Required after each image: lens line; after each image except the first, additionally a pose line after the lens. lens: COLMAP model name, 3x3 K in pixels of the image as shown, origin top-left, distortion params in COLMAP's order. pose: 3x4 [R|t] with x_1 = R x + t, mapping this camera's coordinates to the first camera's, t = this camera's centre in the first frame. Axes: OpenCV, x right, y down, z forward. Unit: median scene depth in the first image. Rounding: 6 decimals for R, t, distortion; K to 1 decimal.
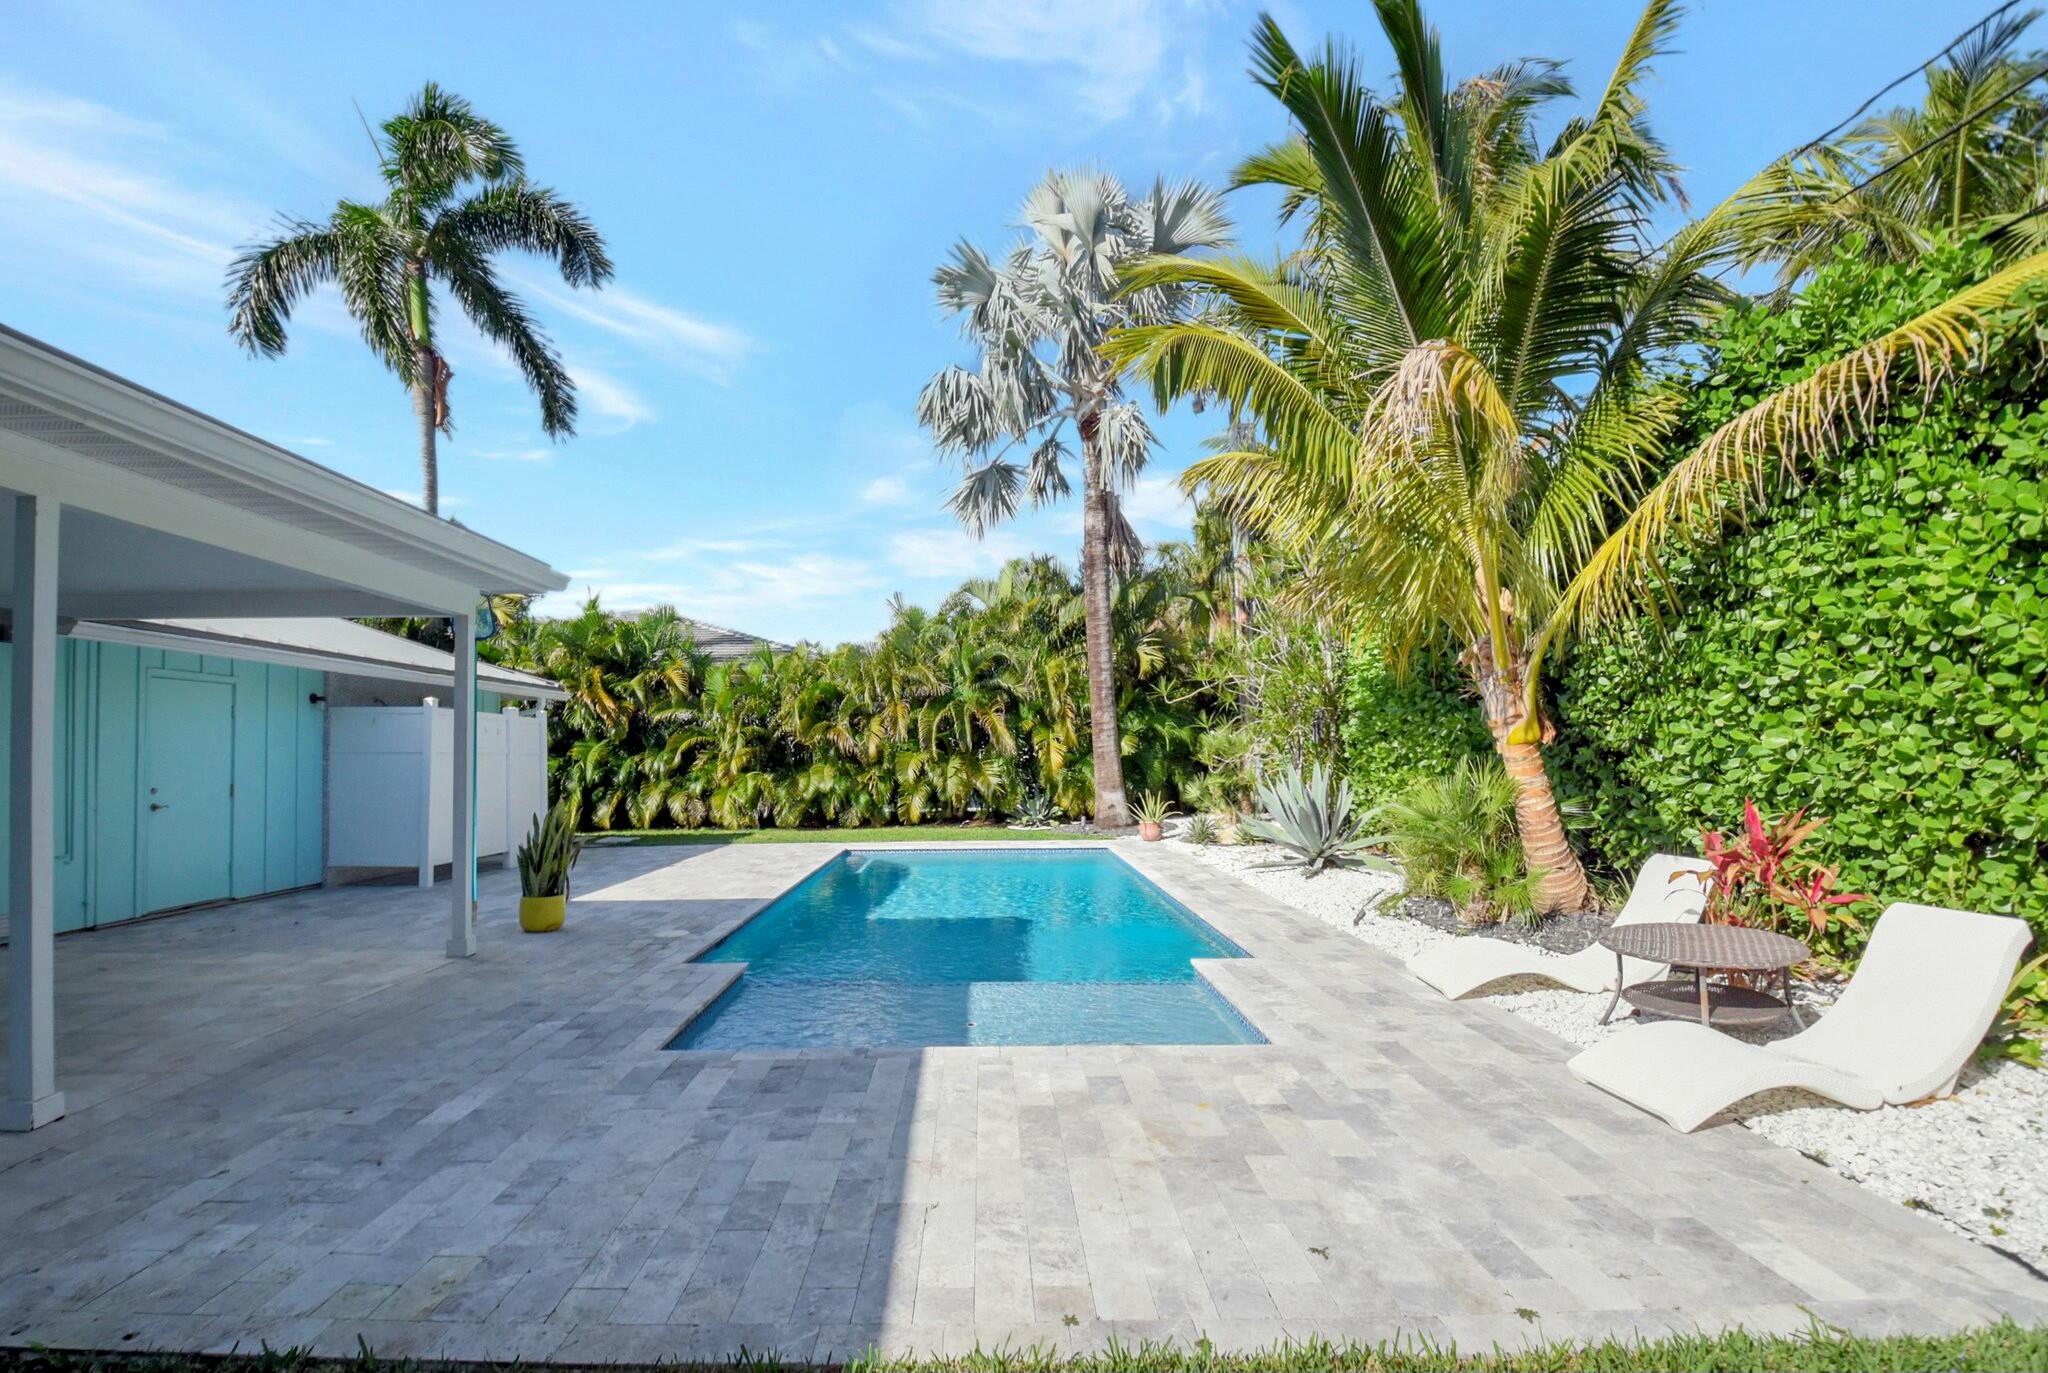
lens RADIAL K [[945.1, 0, 945.2], [0, 945.1, 723.7], [0, 0, 1]] dist [-0.000204, -0.009487]
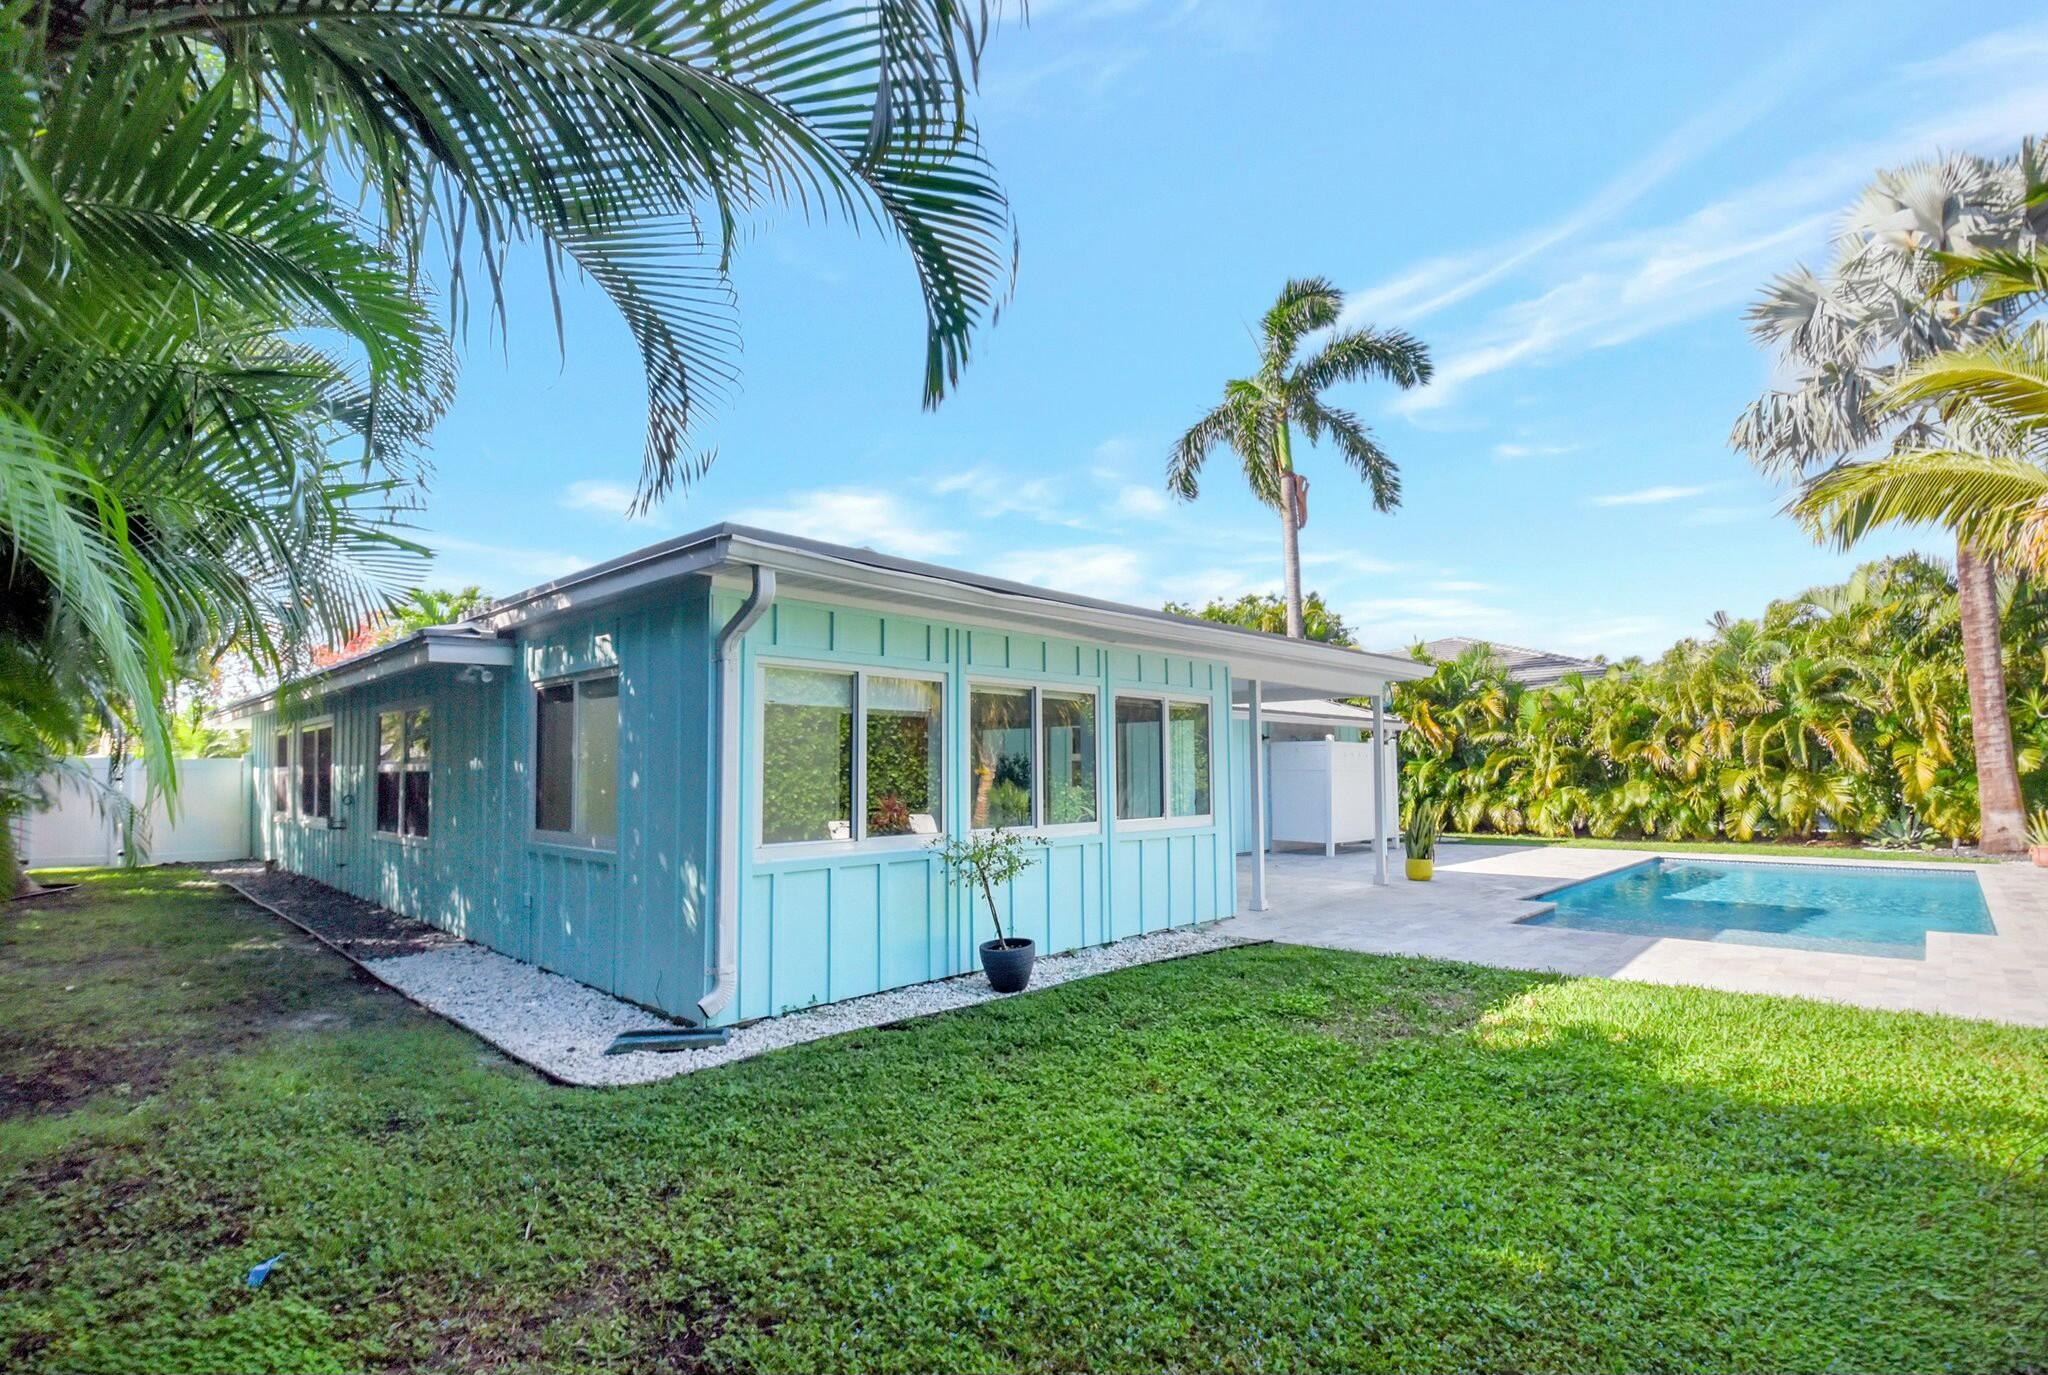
lens RADIAL K [[945.1, 0, 1068.4], [0, 945.1, 734.1], [0, 0, 1]] dist [-0.000204, -0.009487]
pose [[0.771612, -0.024674, -0.635615, 0.055534], [0.020980, 0.999691, -0.013339, -0.009139], [0.635748, -0.003043, 0.771891, -0.247450]]
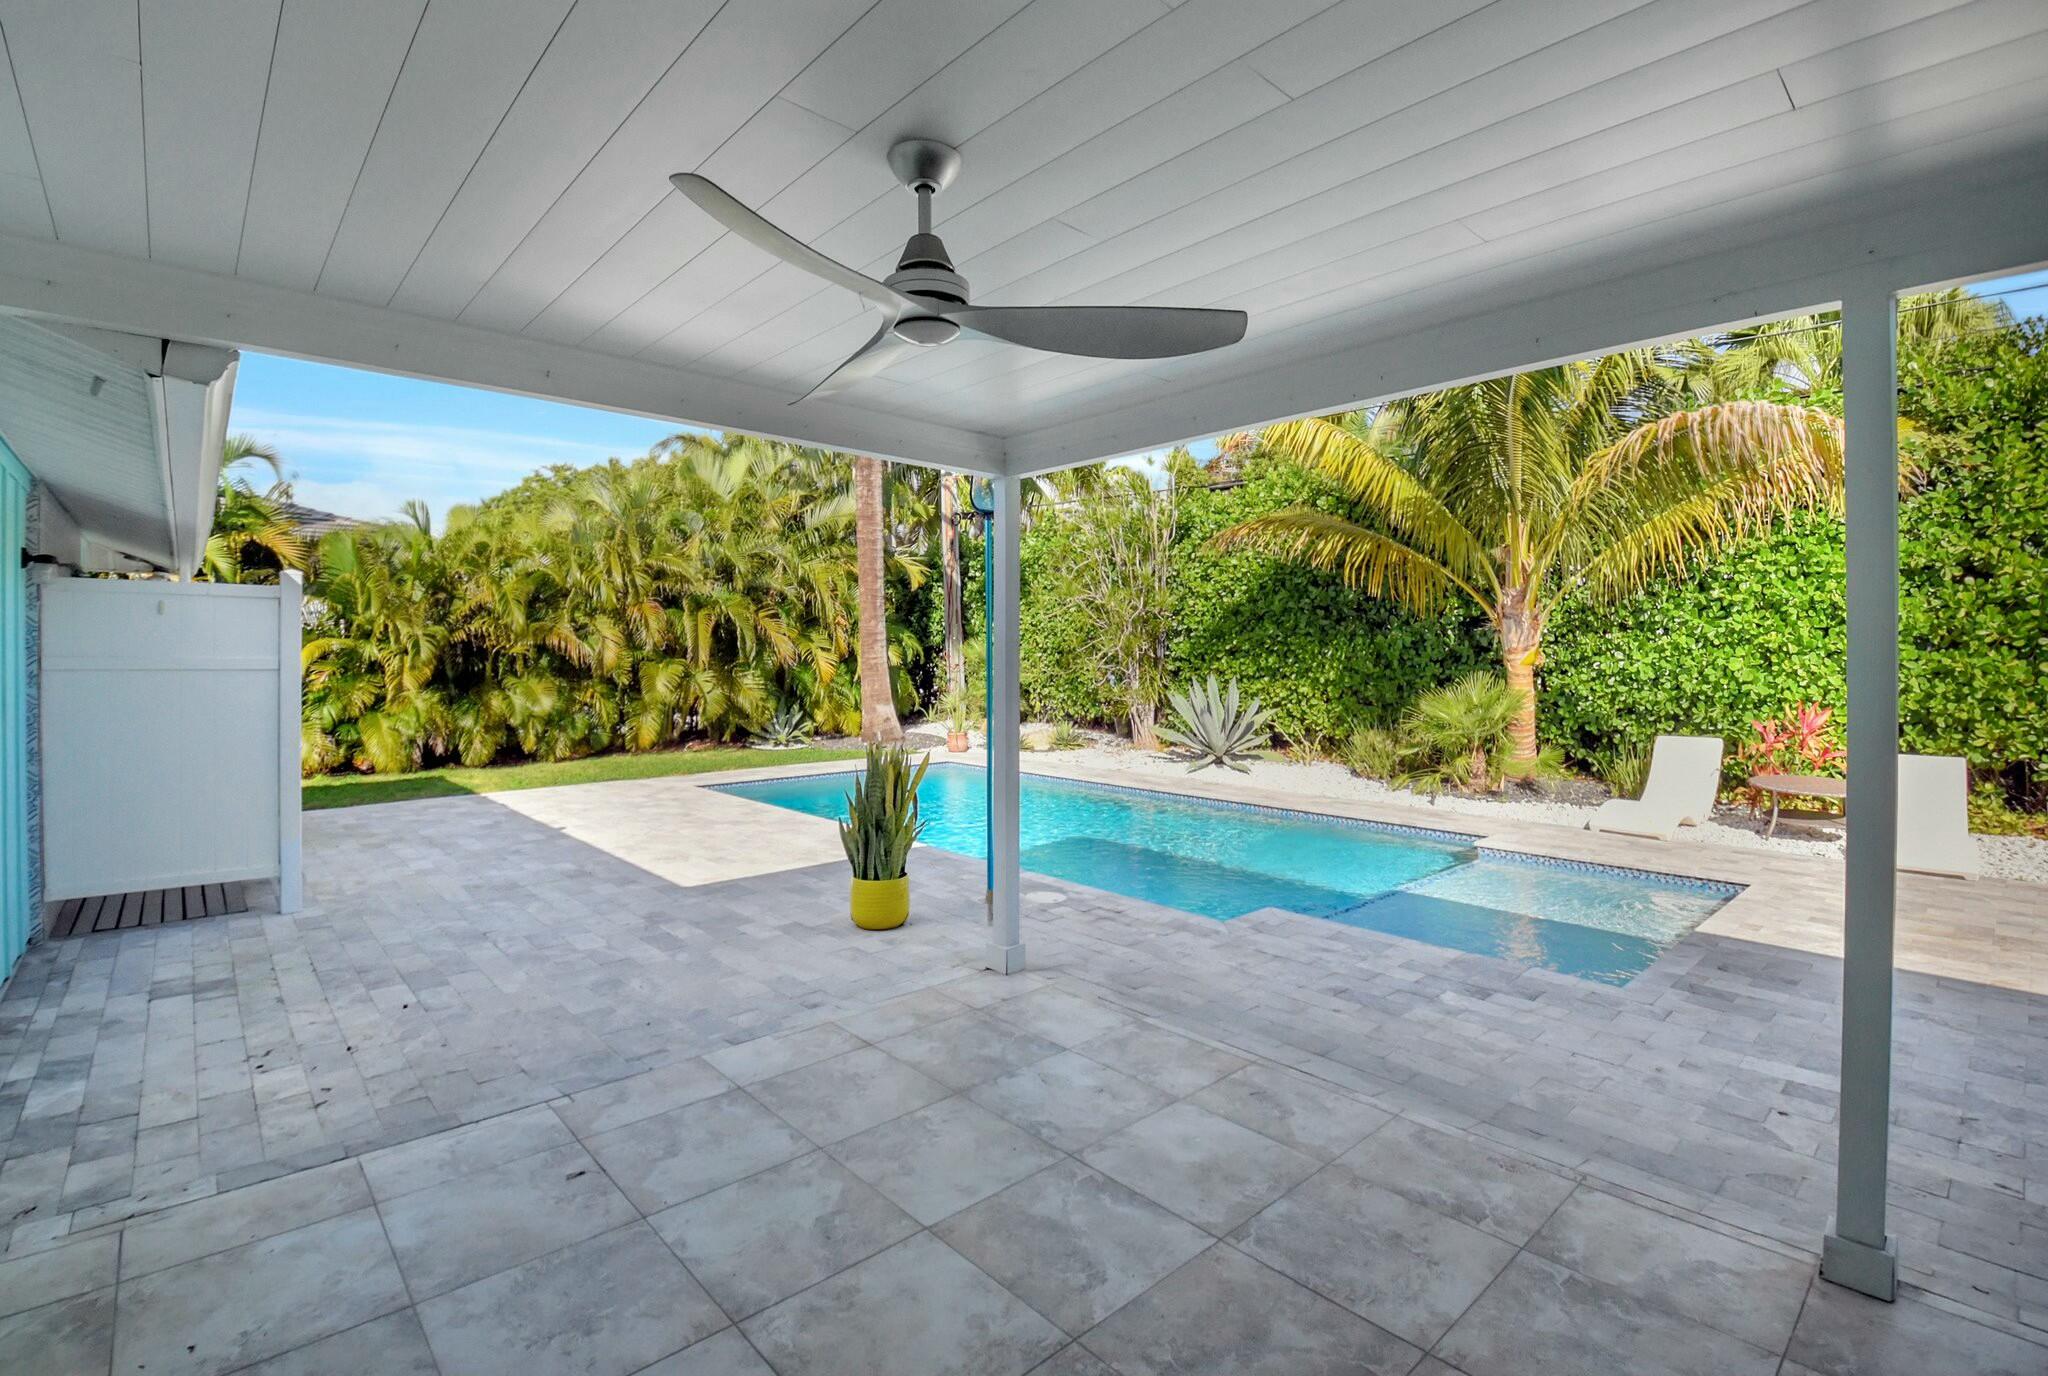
lens RADIAL K [[945.1, 0, 1044.1], [0, 945.1, 673.4], [0, 0, 1]] dist [-0.000204, -0.009487]
pose [[0.714554, -0.004432, 0.699566, -0.373568], [-0.027991, 0.998998, 0.034920, 0.002187], [-0.699020, -0.044534, 0.713714, 0.195593]]
